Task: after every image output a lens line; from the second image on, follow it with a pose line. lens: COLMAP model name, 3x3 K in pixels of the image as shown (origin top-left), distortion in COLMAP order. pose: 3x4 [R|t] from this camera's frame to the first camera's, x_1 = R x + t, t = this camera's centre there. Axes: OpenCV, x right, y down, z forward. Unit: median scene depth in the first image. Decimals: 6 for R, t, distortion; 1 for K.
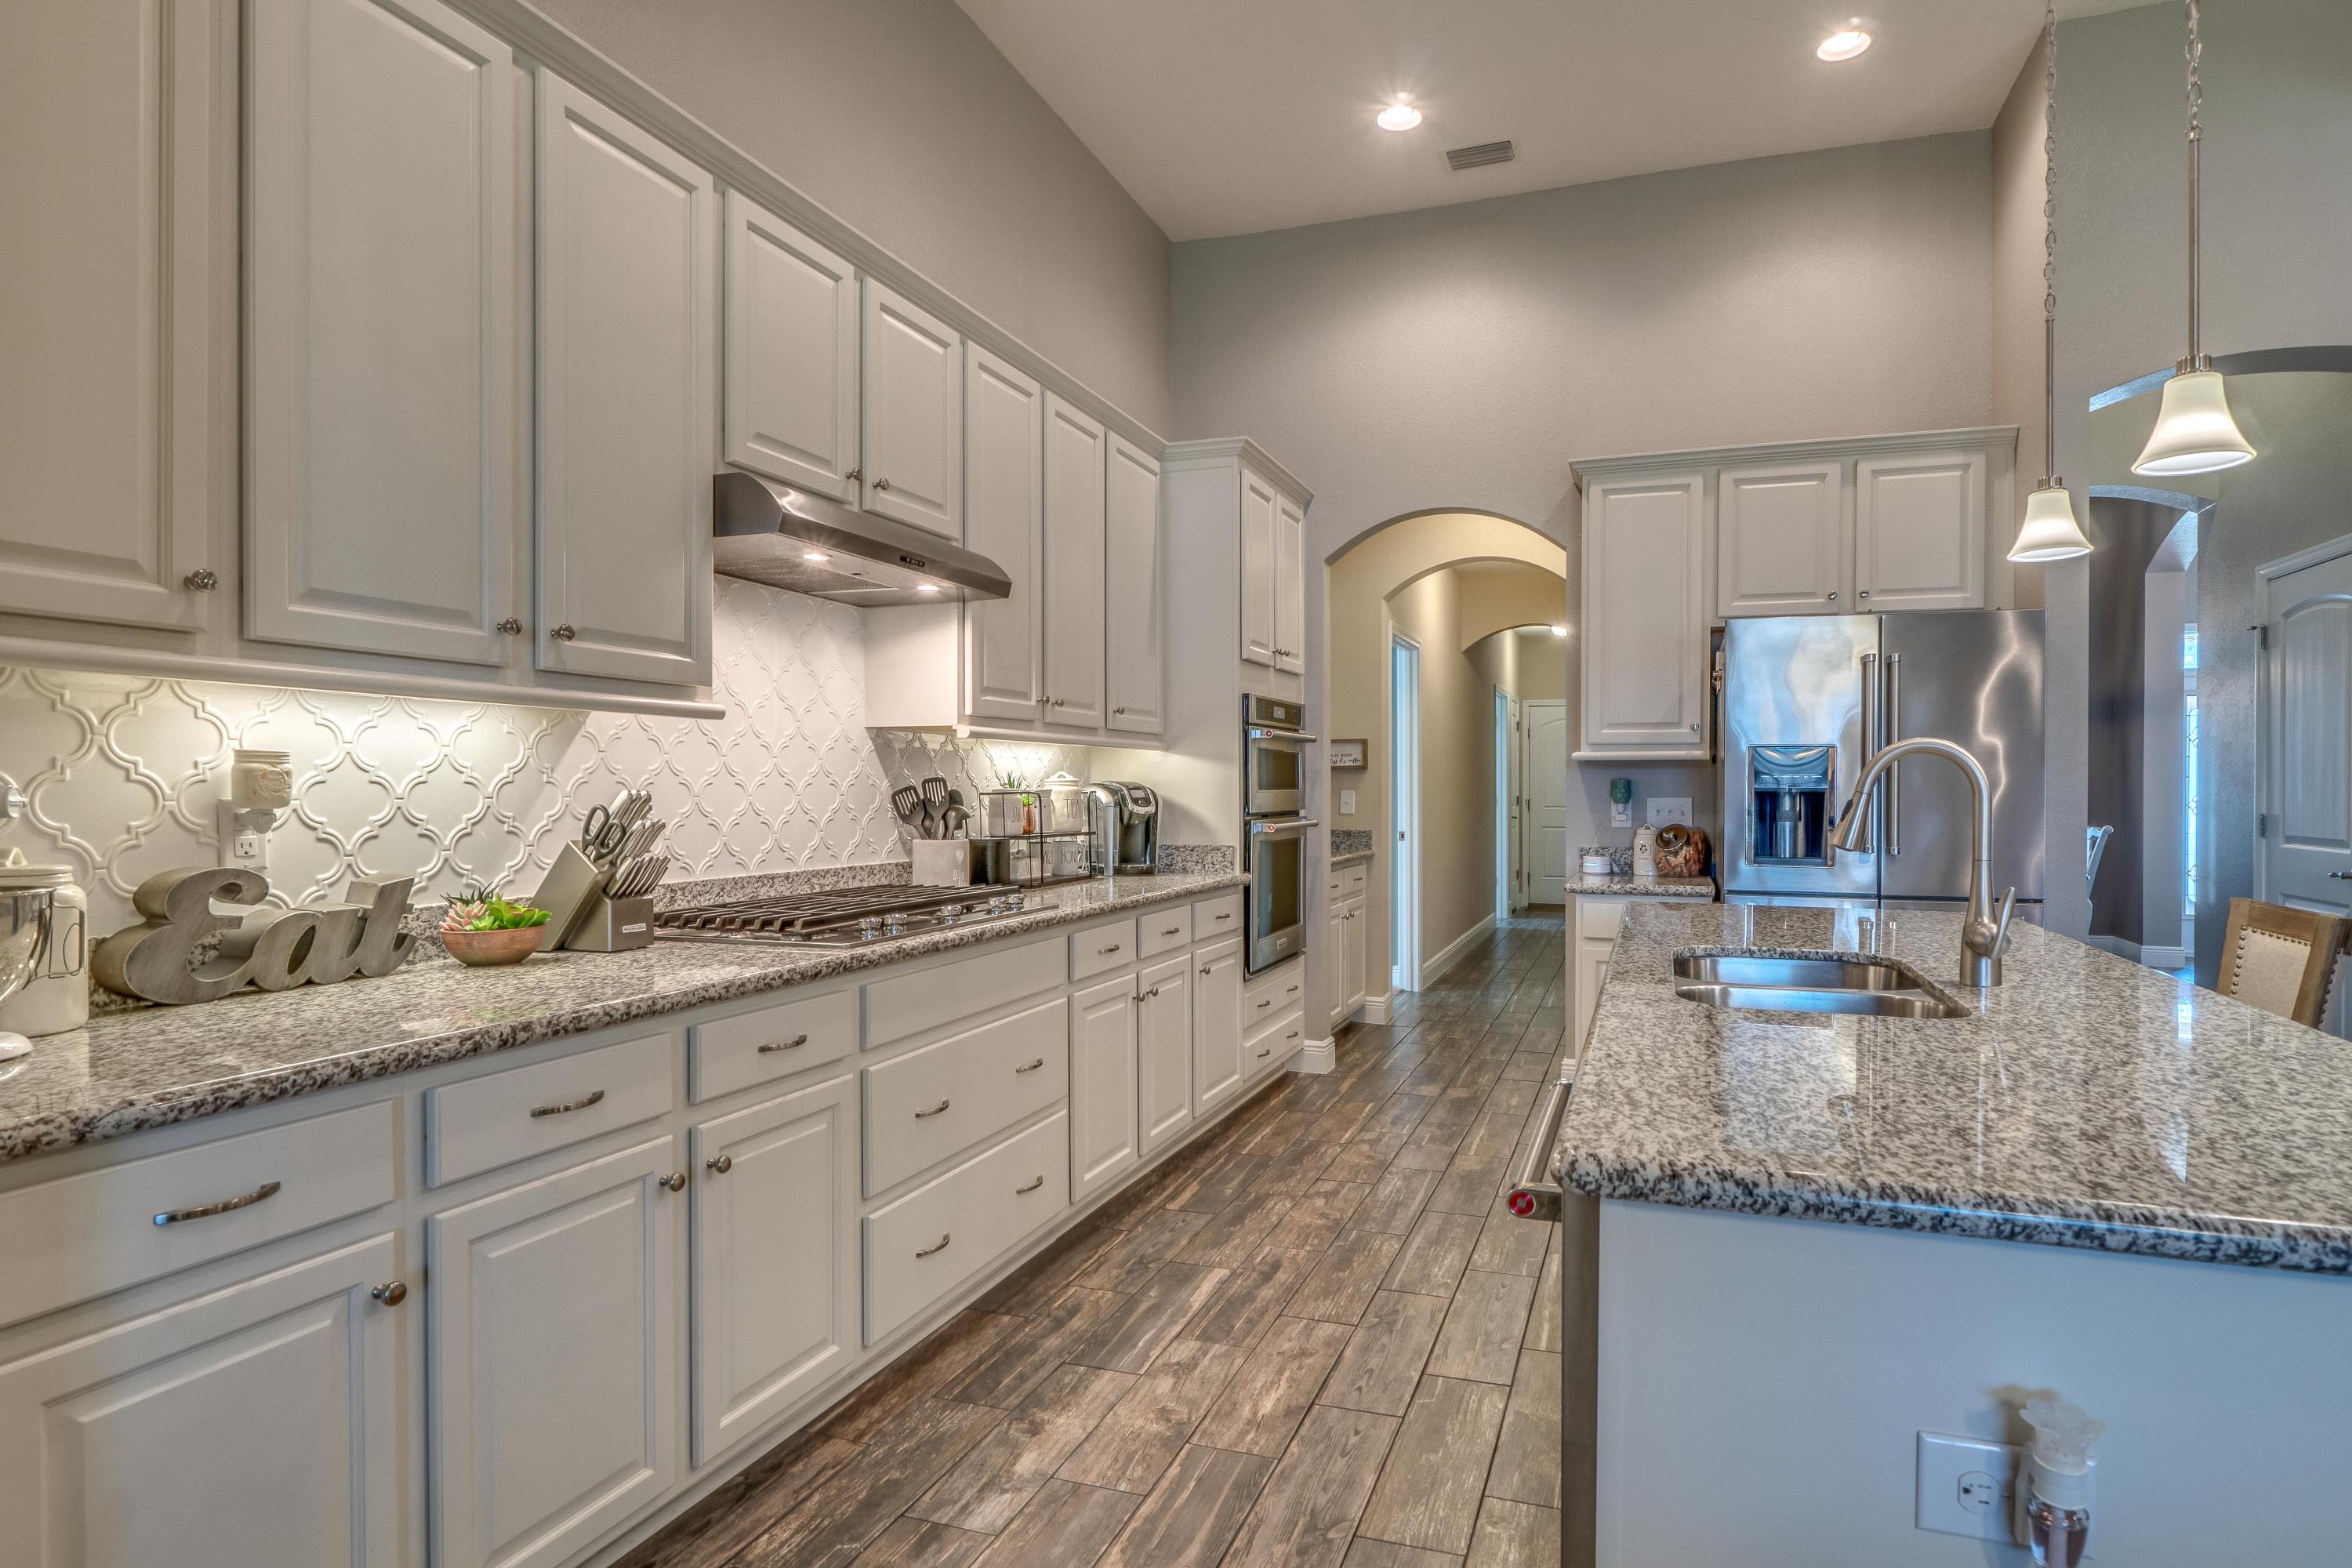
lens RADIAL K [[1255.1, 0, 1151.2], [0, 1255.1, 792.3], [0, 0, 1]] dist [-0.003720, -0.004799]
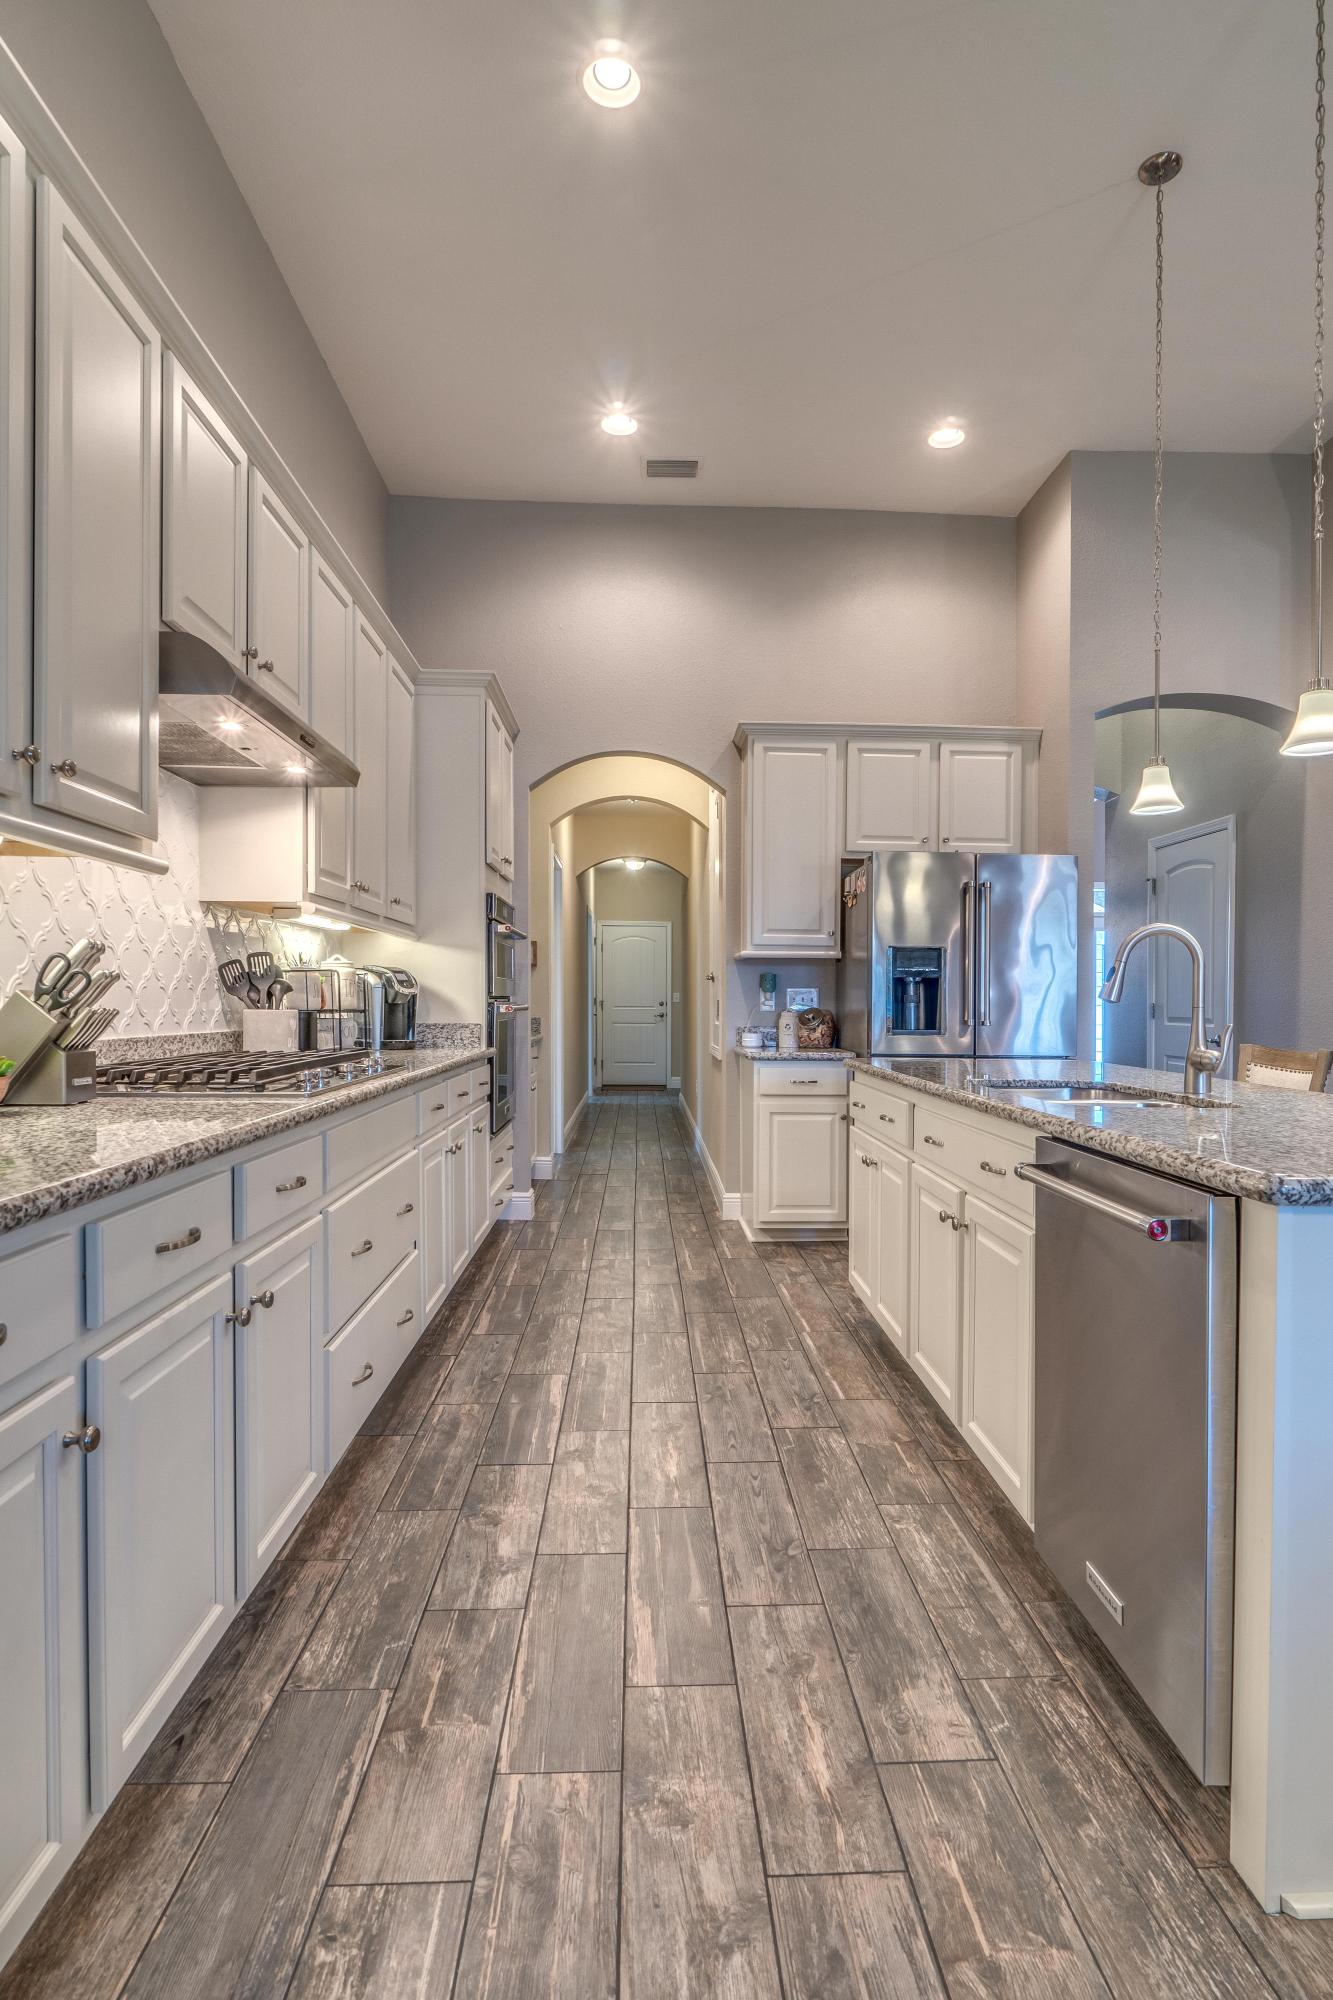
lens RADIAL K [[1067.3, 0, 625.3], [0, 1067.3, 1003.2], [0, 0, 1]] dist [-0.003720, -0.004799]
pose [[0.929535, 0.008903, 0.368626, -0.205634], [-0.009145, 0.999958, -0.001091, 0.028108], [-0.368620, -0.002357, 0.929577, 0.044034]]
